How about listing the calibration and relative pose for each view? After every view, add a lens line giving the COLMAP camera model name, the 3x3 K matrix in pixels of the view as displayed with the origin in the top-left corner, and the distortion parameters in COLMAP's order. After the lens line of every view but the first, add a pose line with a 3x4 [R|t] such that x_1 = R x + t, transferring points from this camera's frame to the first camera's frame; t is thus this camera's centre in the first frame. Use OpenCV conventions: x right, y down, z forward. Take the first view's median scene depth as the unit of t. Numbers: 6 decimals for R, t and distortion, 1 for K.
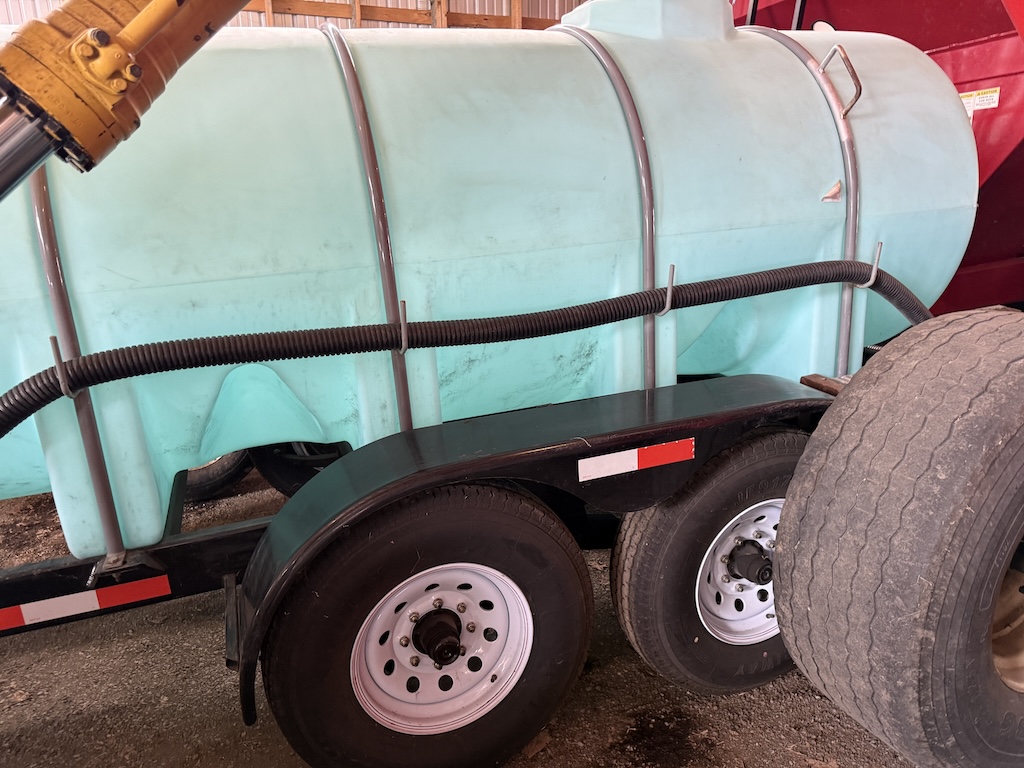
lens RADIAL K [[729.4, 0, 513.2], [0, 729.4, 388.5], [0, 0, 1]] dist [0.009408, -0.012276]
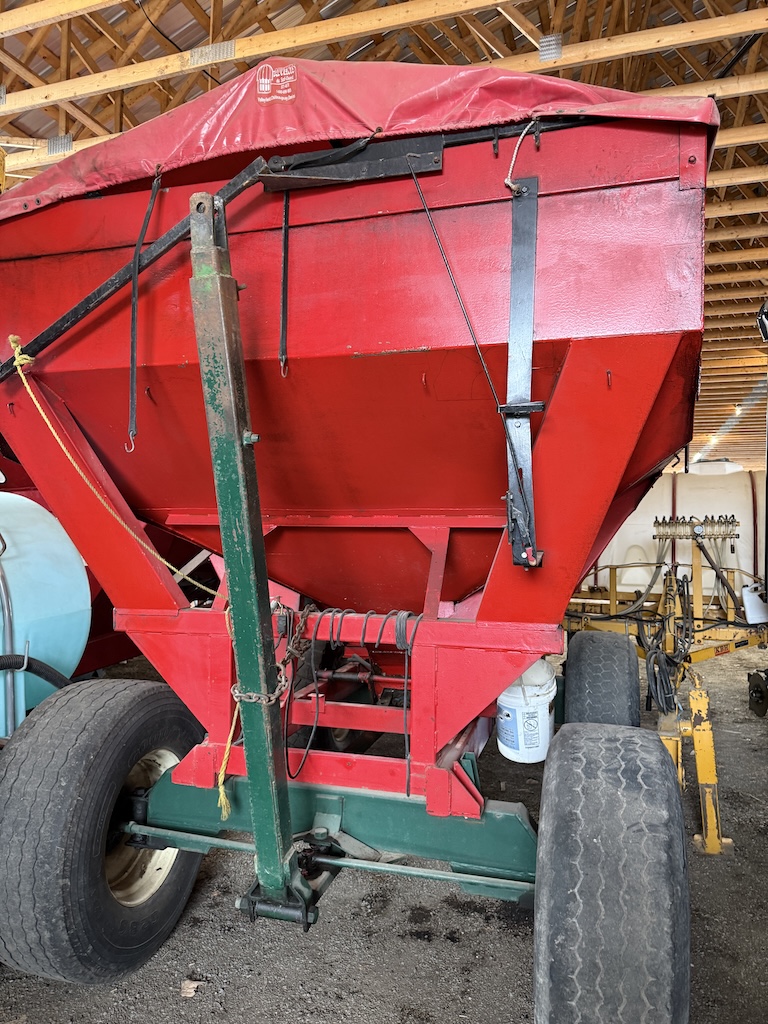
lens RADIAL K [[729.4, 0, 386.7], [0, 729.4, 518.7], [0, 0, 1]] dist [0.009408, -0.012276]
pose [[0.645415, 0.031163, 0.763196, -0.263929], [0.193122, 0.960047, -0.202519, 0.011718], [-0.739015, 0.278099, 0.613610, -0.794988]]
